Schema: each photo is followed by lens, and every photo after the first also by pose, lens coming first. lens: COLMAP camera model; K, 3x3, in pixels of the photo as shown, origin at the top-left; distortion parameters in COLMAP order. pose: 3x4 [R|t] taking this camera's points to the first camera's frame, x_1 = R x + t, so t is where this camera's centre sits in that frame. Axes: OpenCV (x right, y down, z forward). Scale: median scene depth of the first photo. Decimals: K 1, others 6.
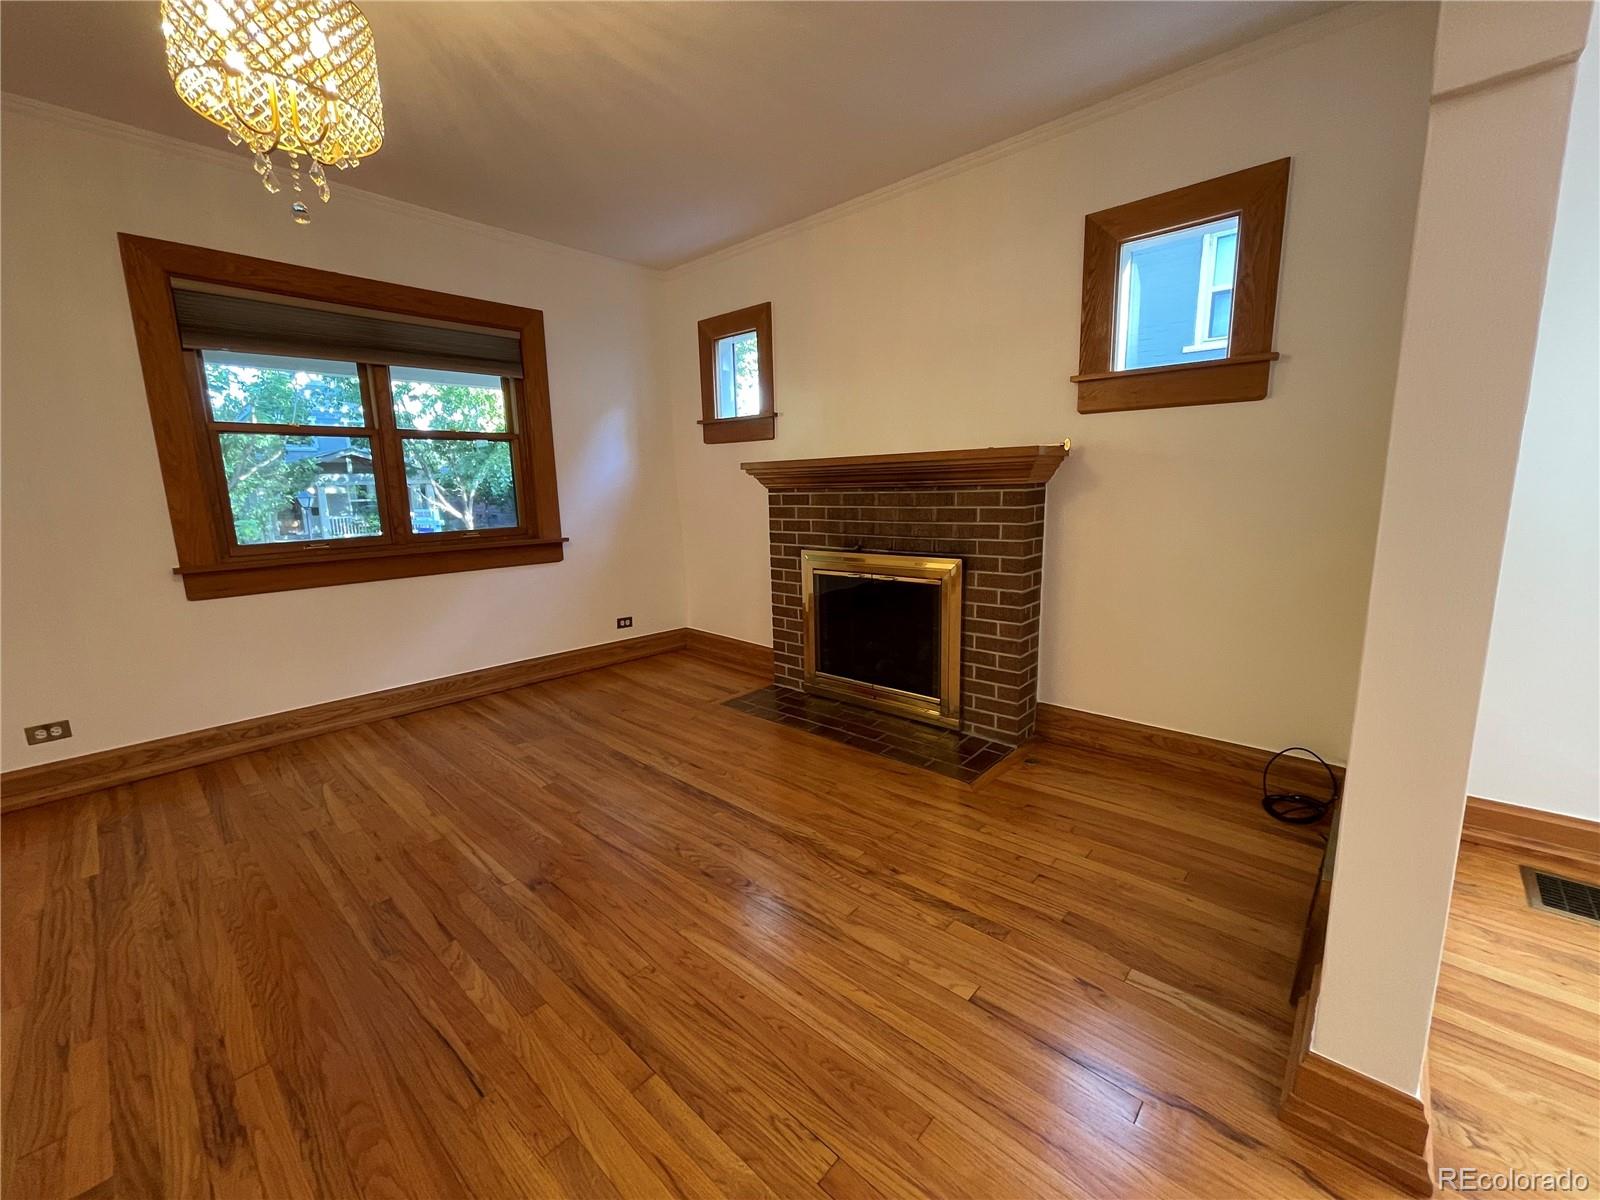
lens RADIAL K [[643.0, 0, 798.5], [0, 643.0, 597.3], [0, 0, 1]] dist [-0.004399, -0.000703]
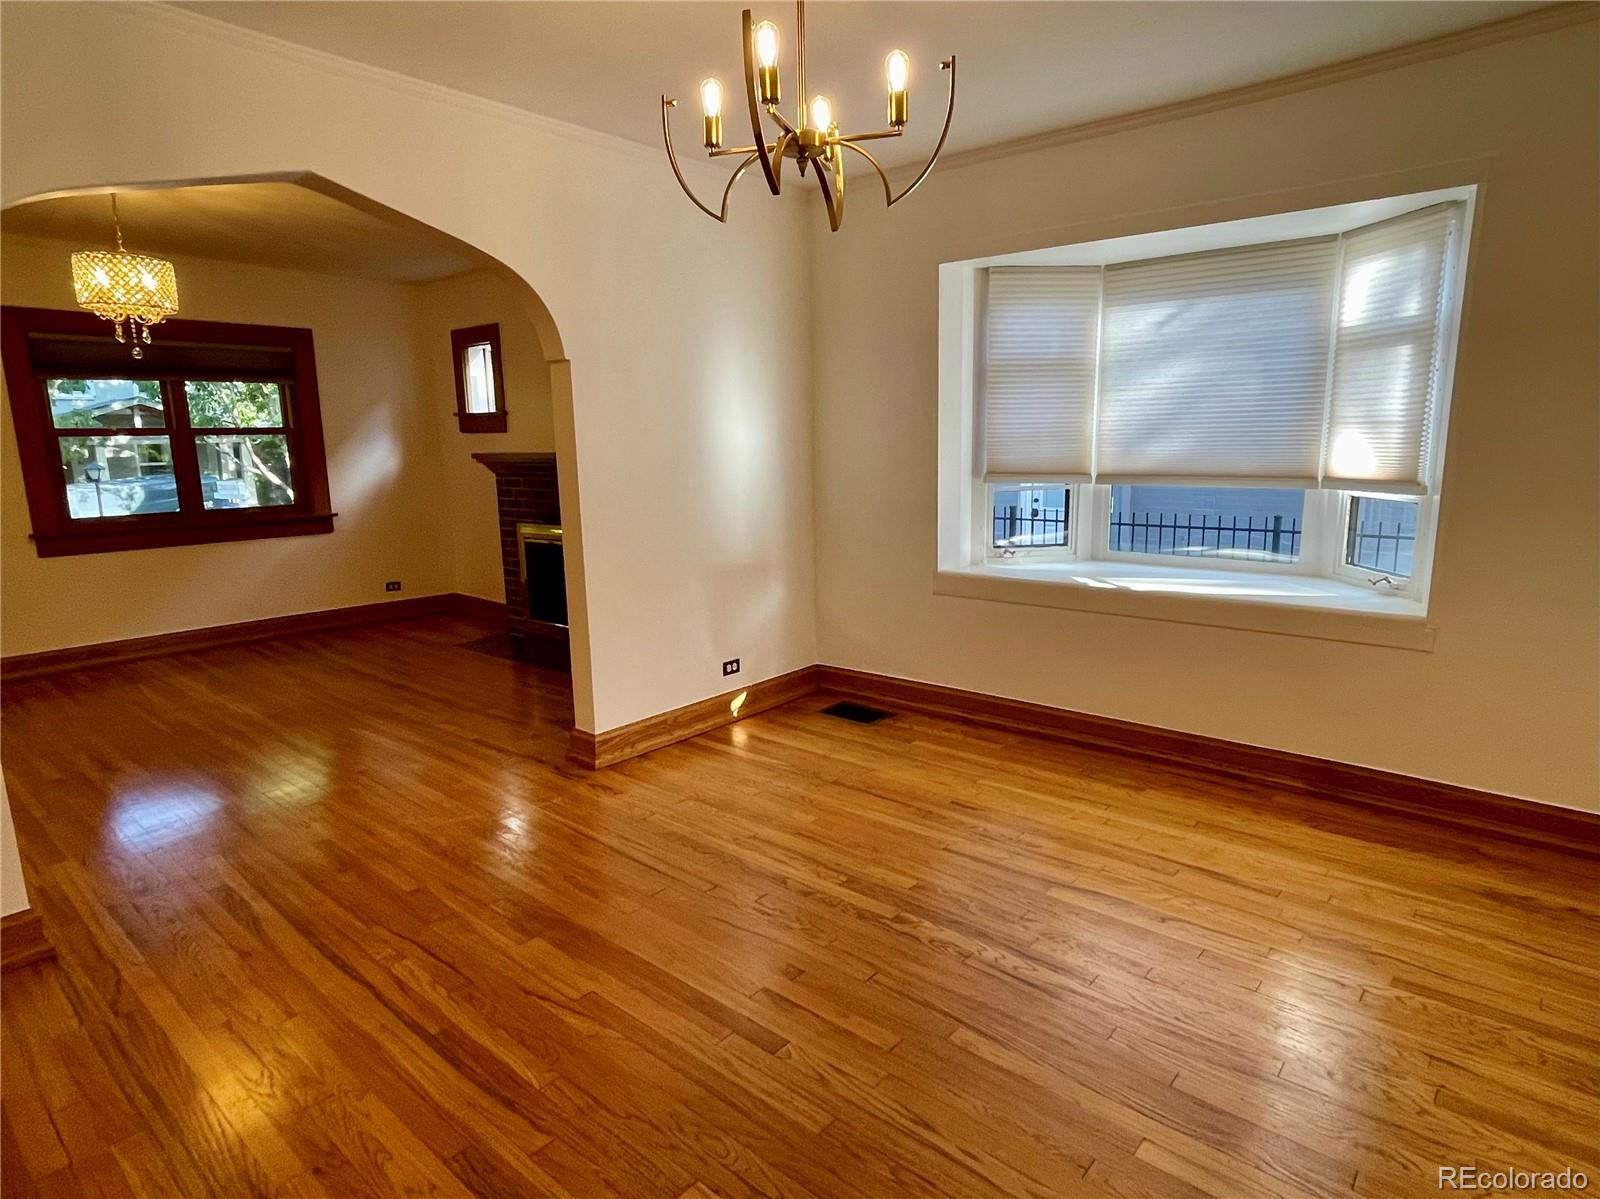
lens RADIAL K [[890.4, 0, 792.9], [0, 890.4, 599.6], [0, 0, 1]] dist [0.000899, -0.001700]
pose [[0.999655, -0.000853, 0.026267, 0.608665], [0.000745, 0.999991, 0.004115, 0.085683], [-0.026270, -0.004094, 0.999646, -0.934841]]
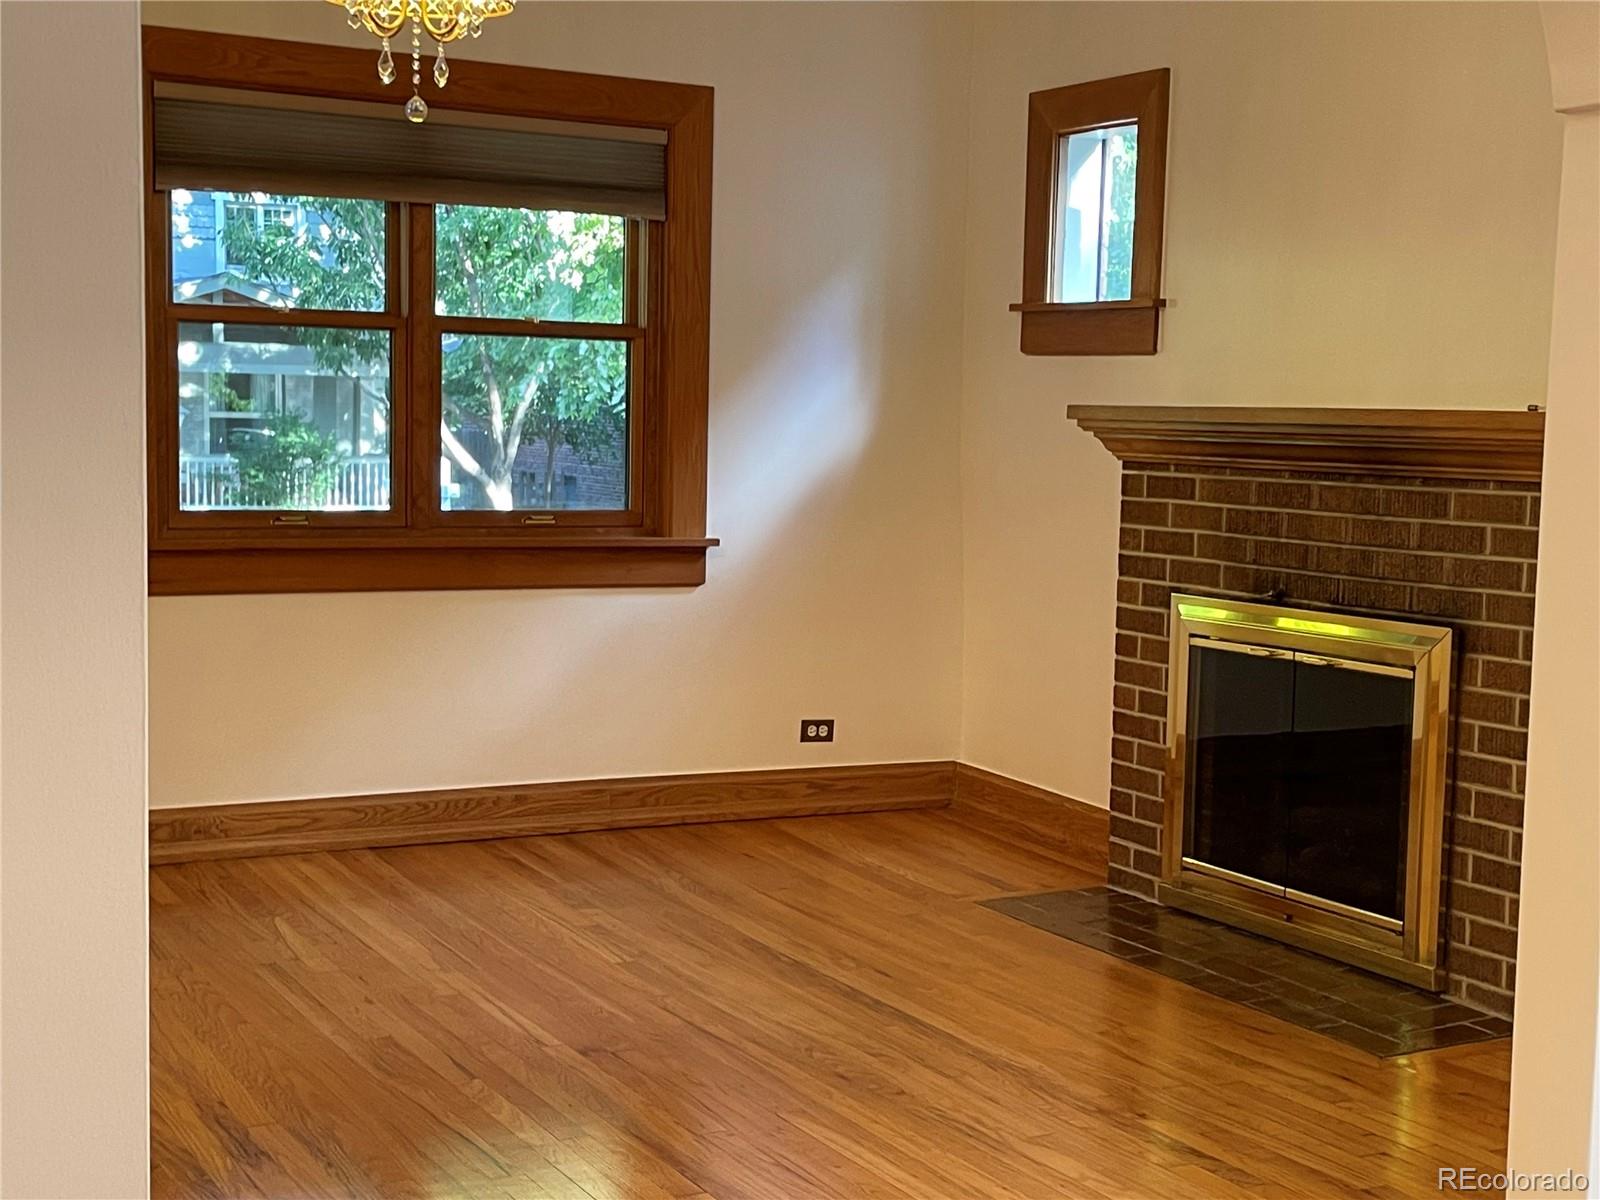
lens RADIAL K [[2174.4, 0, 821.2], [0, 2174.4, 614.4], [0, 0, 1]] dist [0.228315, -0.789007]
pose [[0.947016, 0.075088, -0.312287, 0.317895], [-0.099753, 0.992968, -0.063749, 0.083571], [0.305304, 0.091523, 0.947846, -0.722859]]
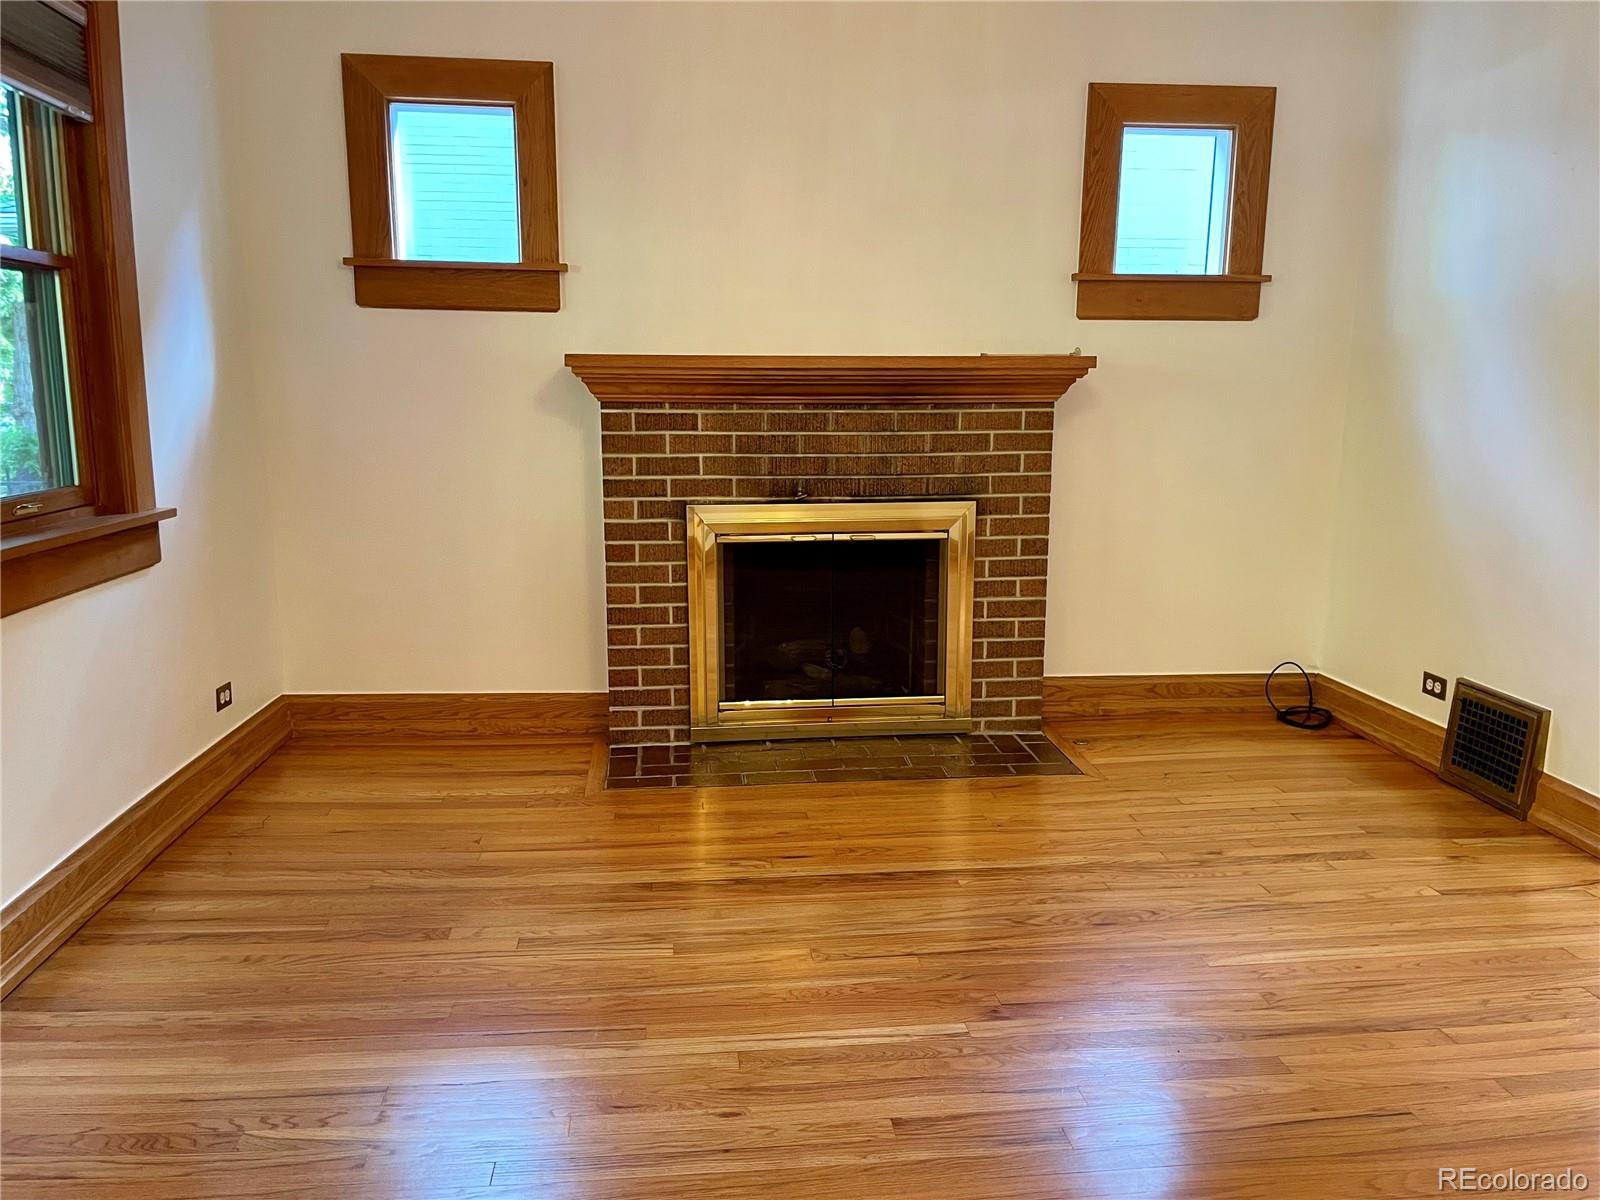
lens RADIAL K [[1208.2, 0, 802.7], [0, 1208.2, 605.6], [0, 0, 1]] dist [0.079067, -0.104812]
pose [[0.665857, -0.109231, 0.738040, -0.930619], [0.112415, 0.992620, 0.045488, -0.024713], [-0.737561, 0.052678, 0.673222, 0.198314]]
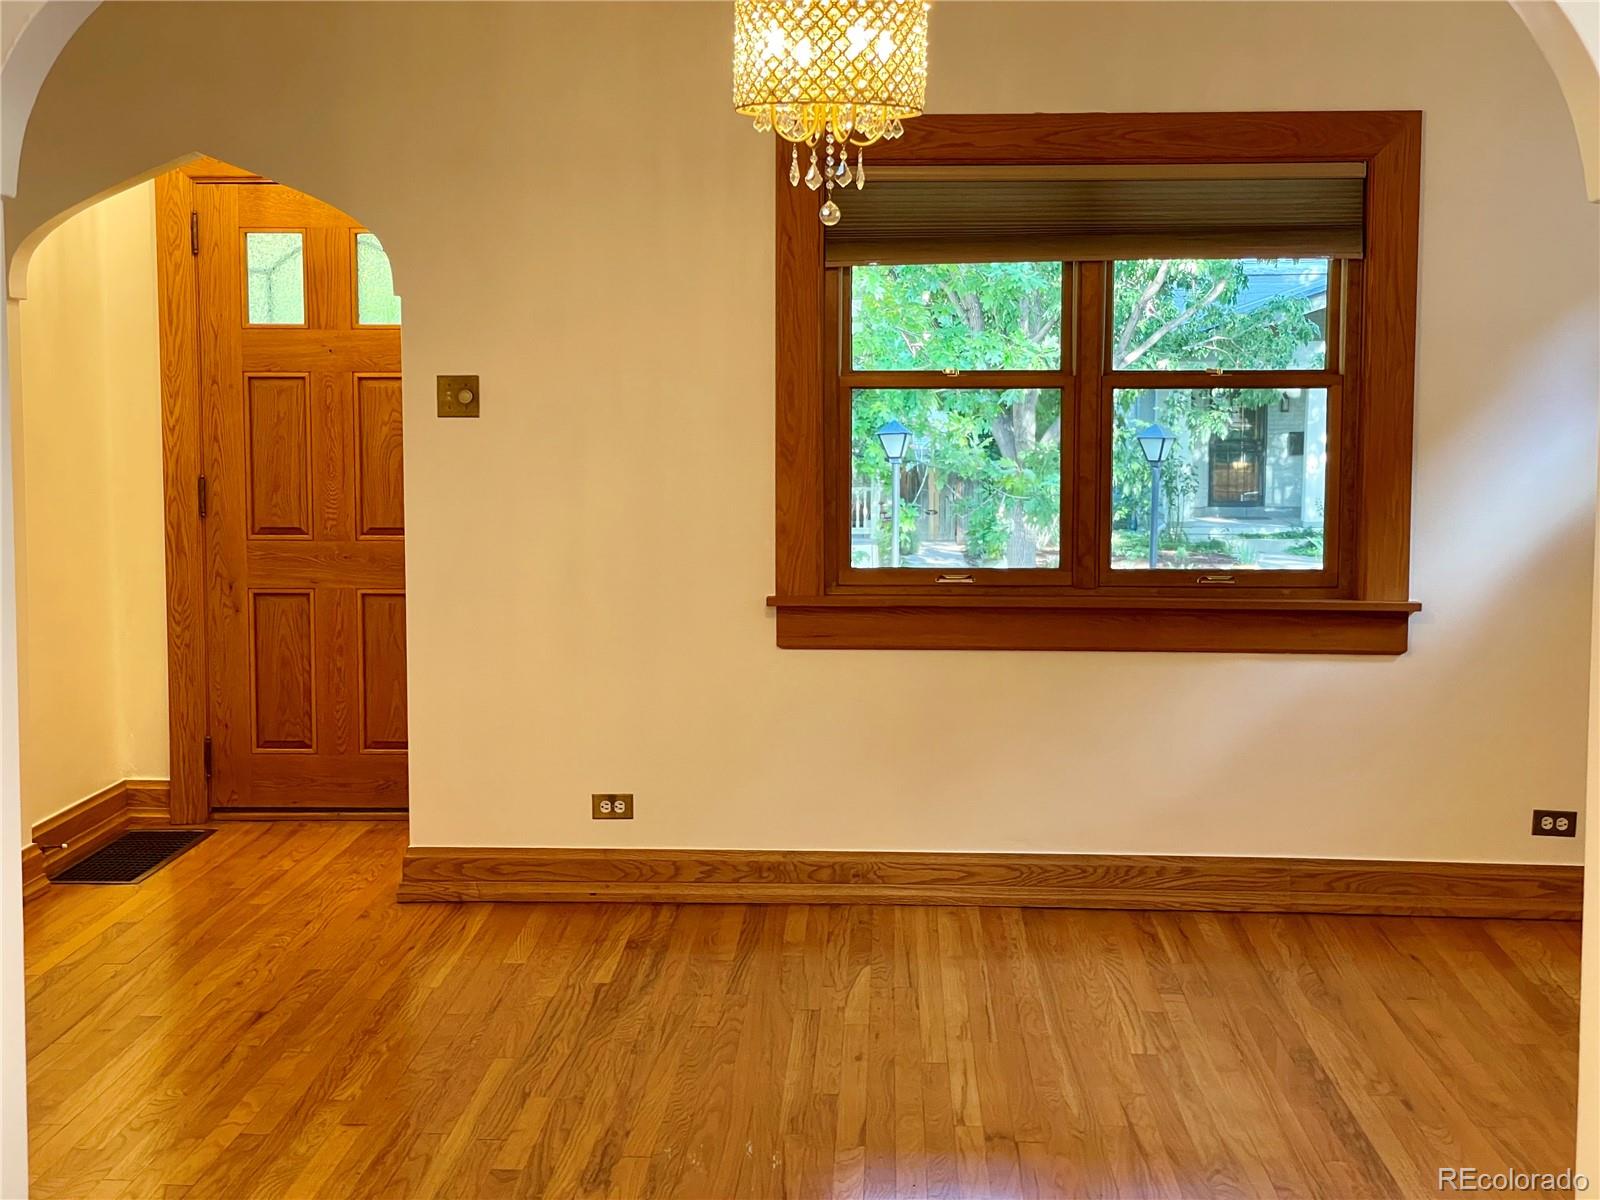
lens RADIAL K [[2392.5, 0, 800.0], [0, 2392.5, 600.0], [0, 0, 1]] dist [0.100428, -0.086468]
pose [[0.642921, 0.094491, -0.760081, 0.841268], [-0.149061, 0.988823, -0.003157, -0.035312], [0.751288, 0.115328, 0.649820, -0.529919]]
